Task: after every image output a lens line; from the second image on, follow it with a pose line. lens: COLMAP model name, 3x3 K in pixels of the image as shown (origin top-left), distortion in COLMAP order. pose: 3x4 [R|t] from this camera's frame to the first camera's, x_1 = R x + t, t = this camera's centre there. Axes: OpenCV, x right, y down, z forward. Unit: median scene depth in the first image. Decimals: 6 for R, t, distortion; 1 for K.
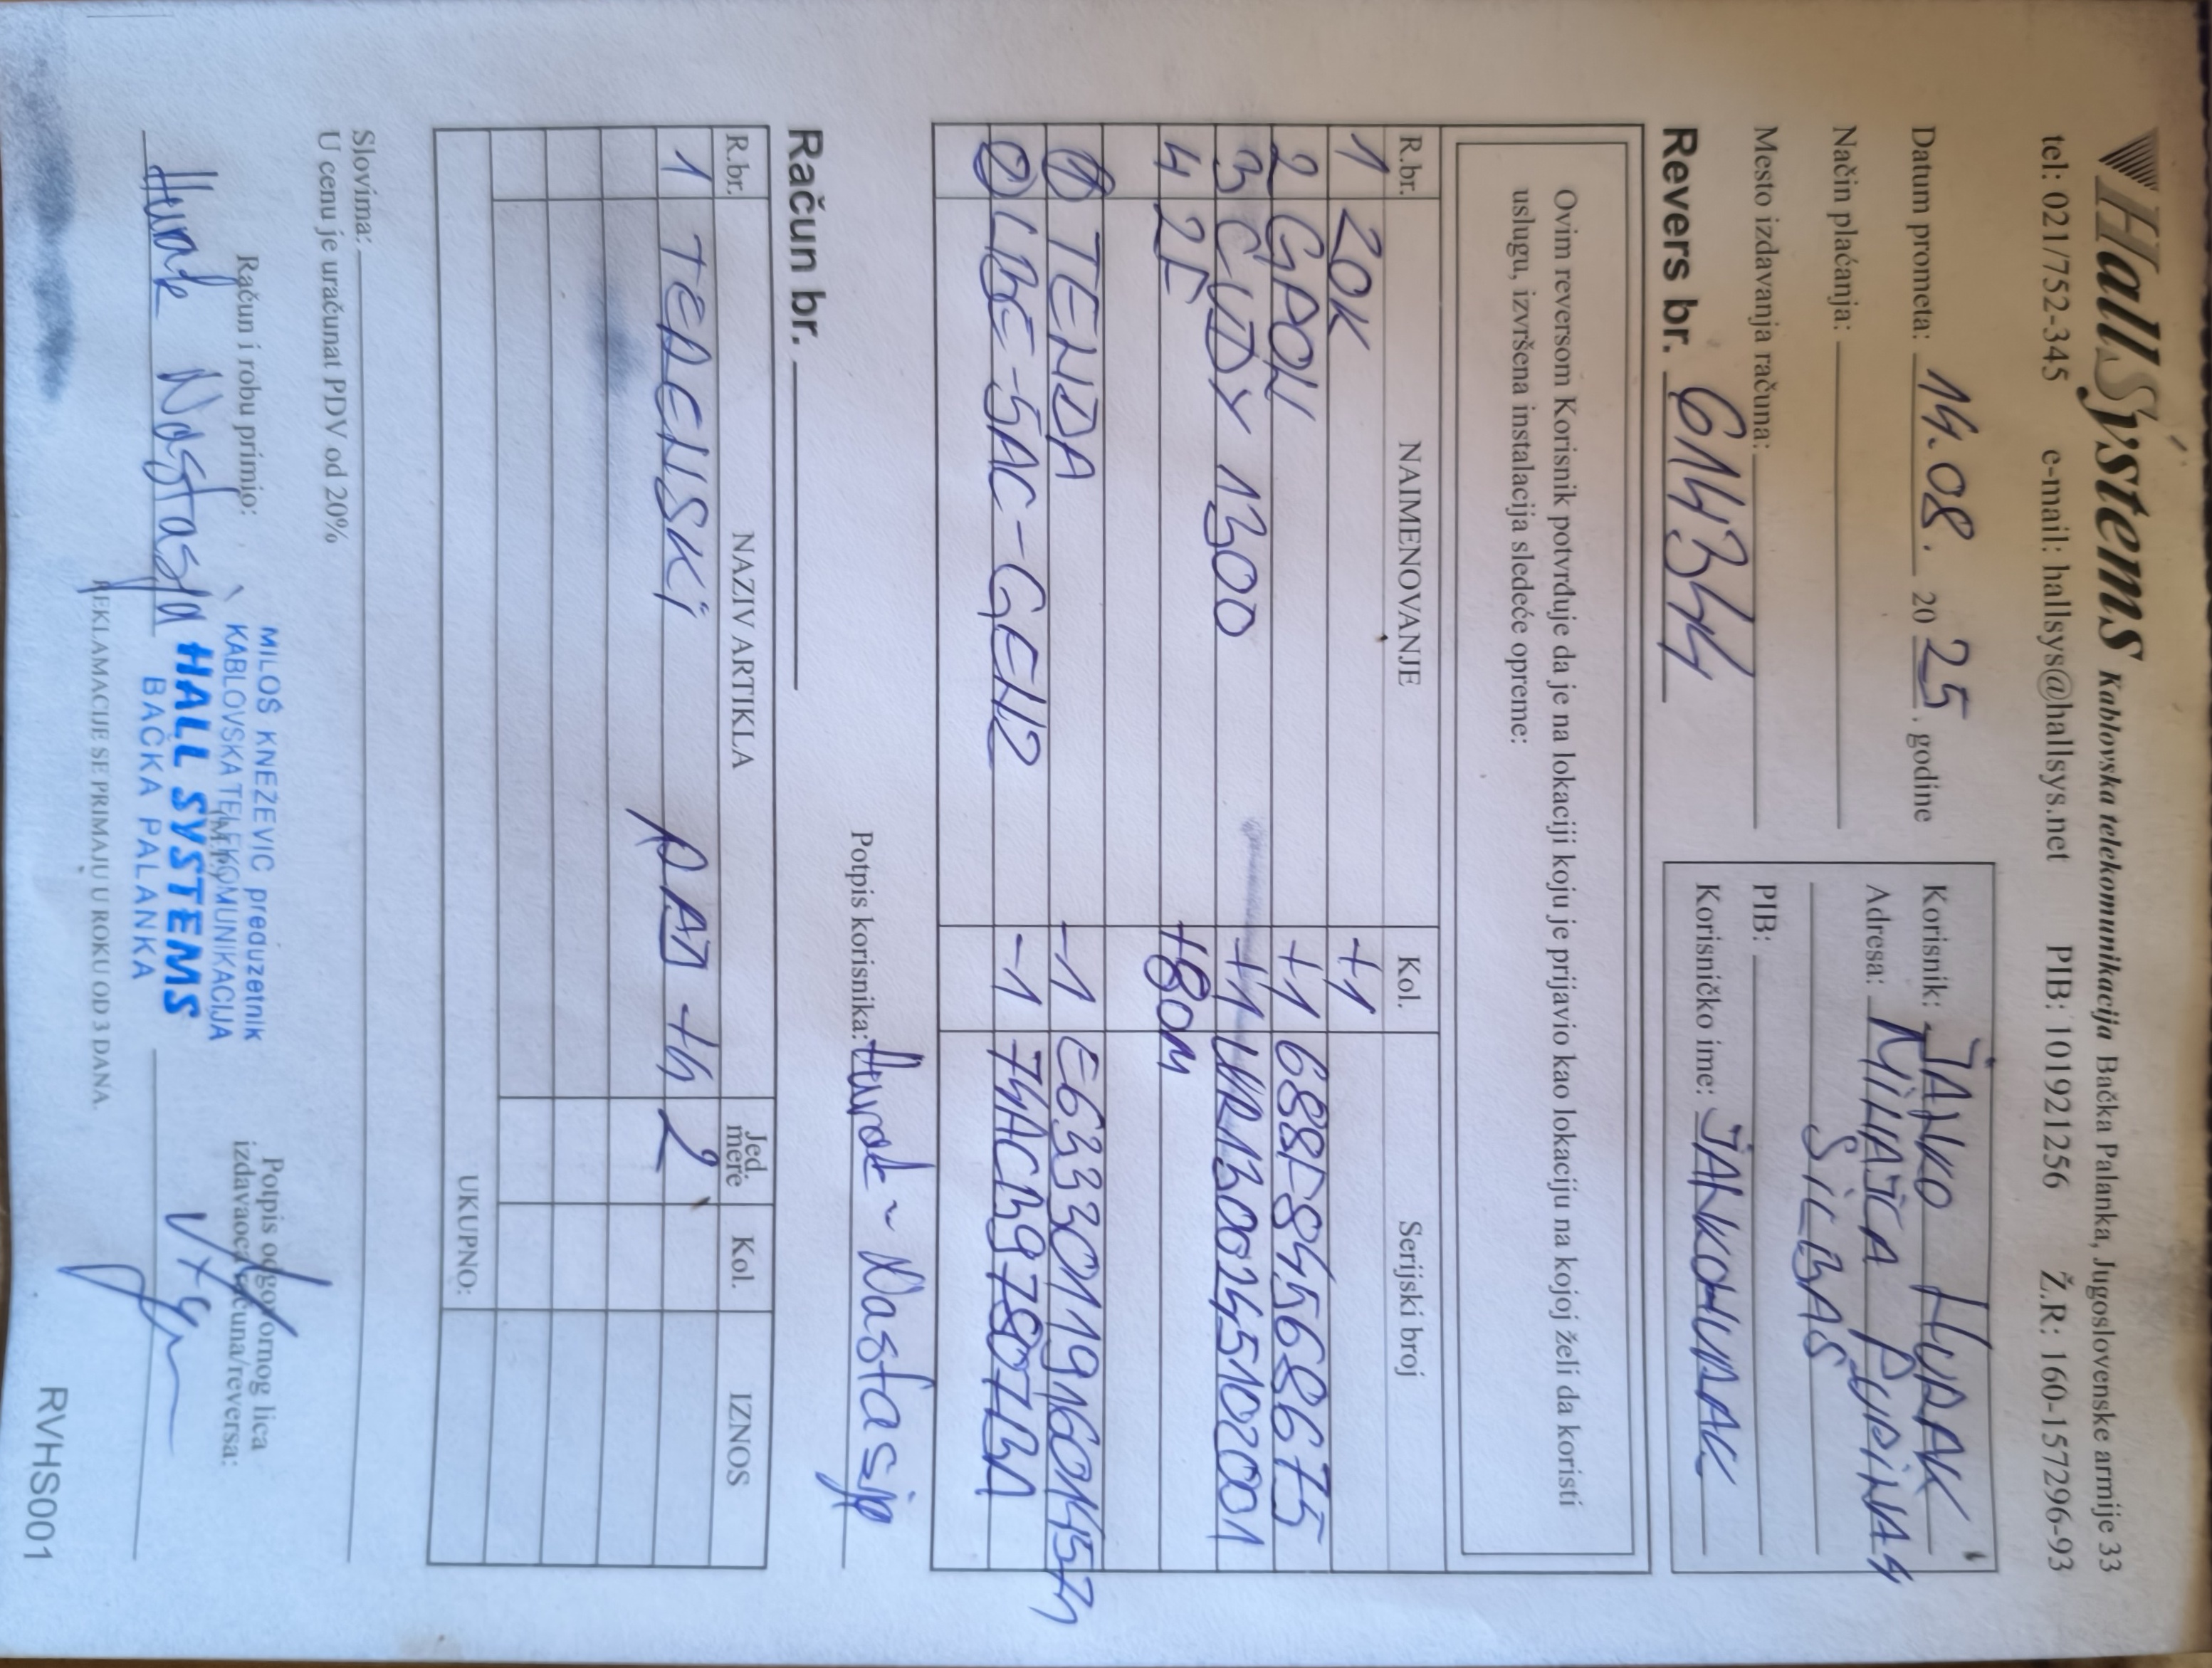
lens RADIAL K [[1490.6, 0, 1097.5], [0, 1490.6, 875.0], [0, 0, 1]] dist [0.273923, -0.384916]
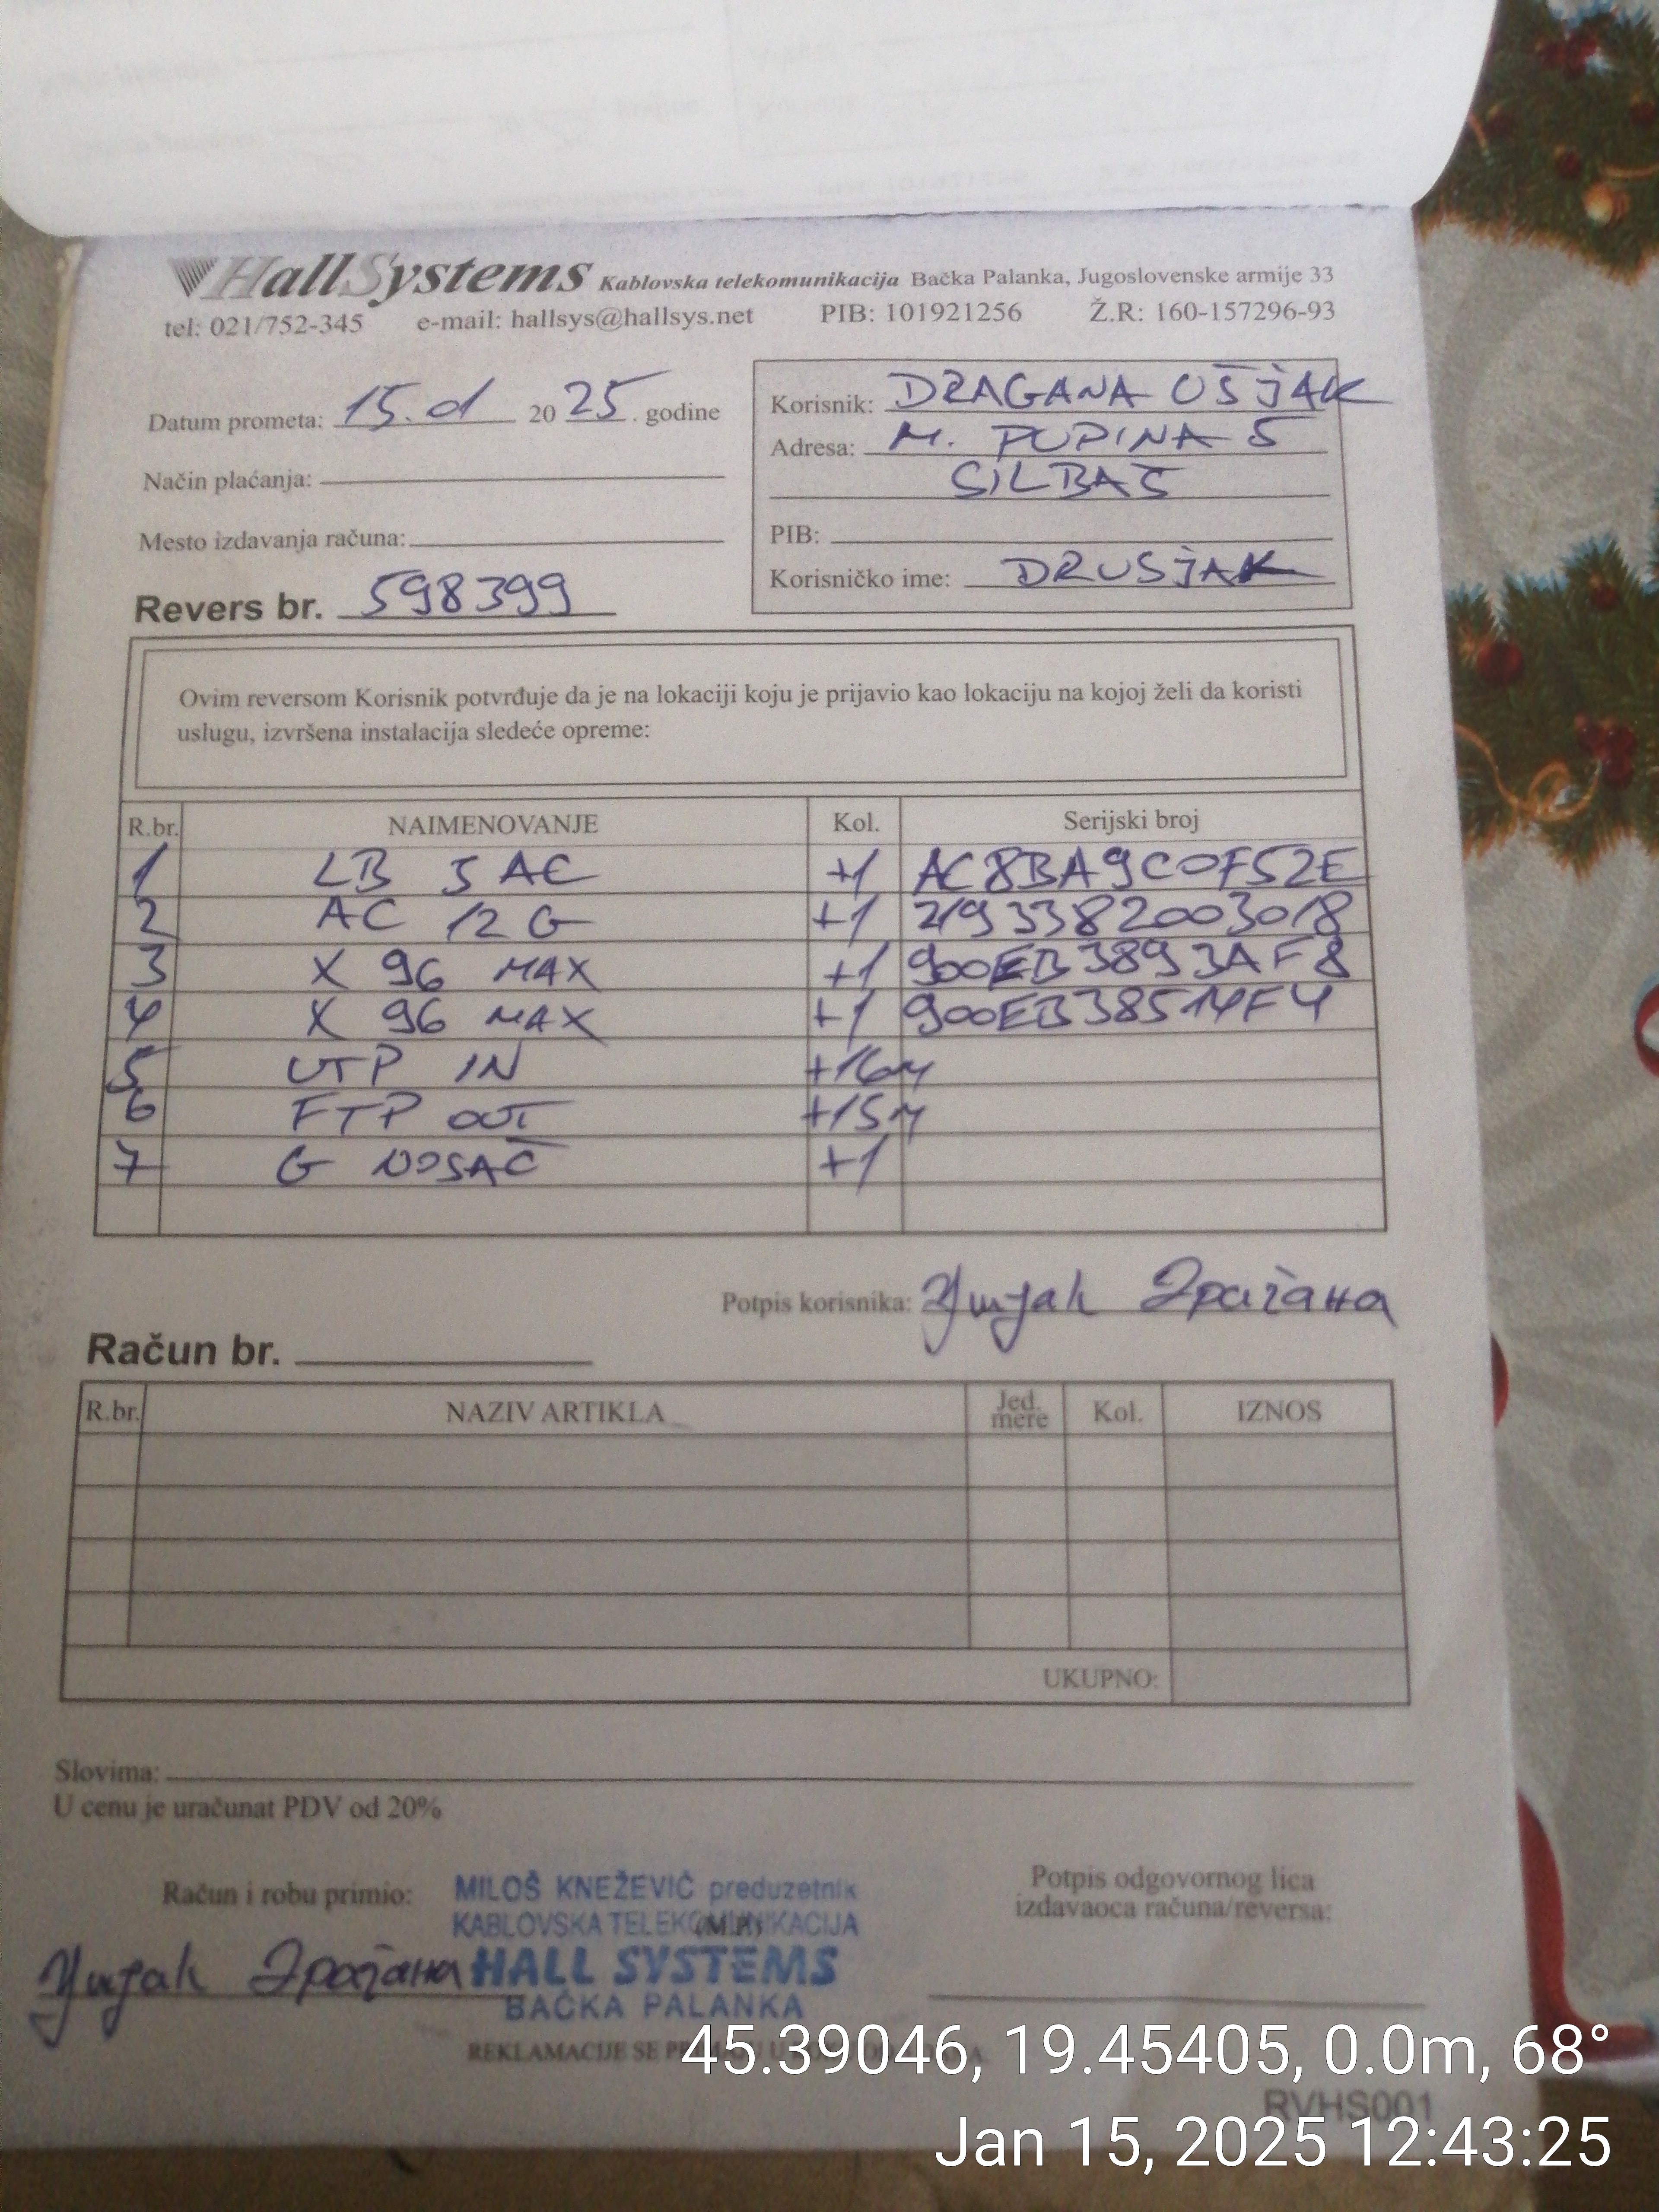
lens RADIAL K [[1750.9, 0, 829.5], [0, 1750.9, 1106.0], [0, 0, 1]] dist [0.004728, 0.001632]
pose [[0.001291, -0.999567, -0.029400, 0.034124], [0.999023, -0.000010, 0.044199, -0.009232], [-0.044180, -0.029429, 0.998590, -0.367229]]
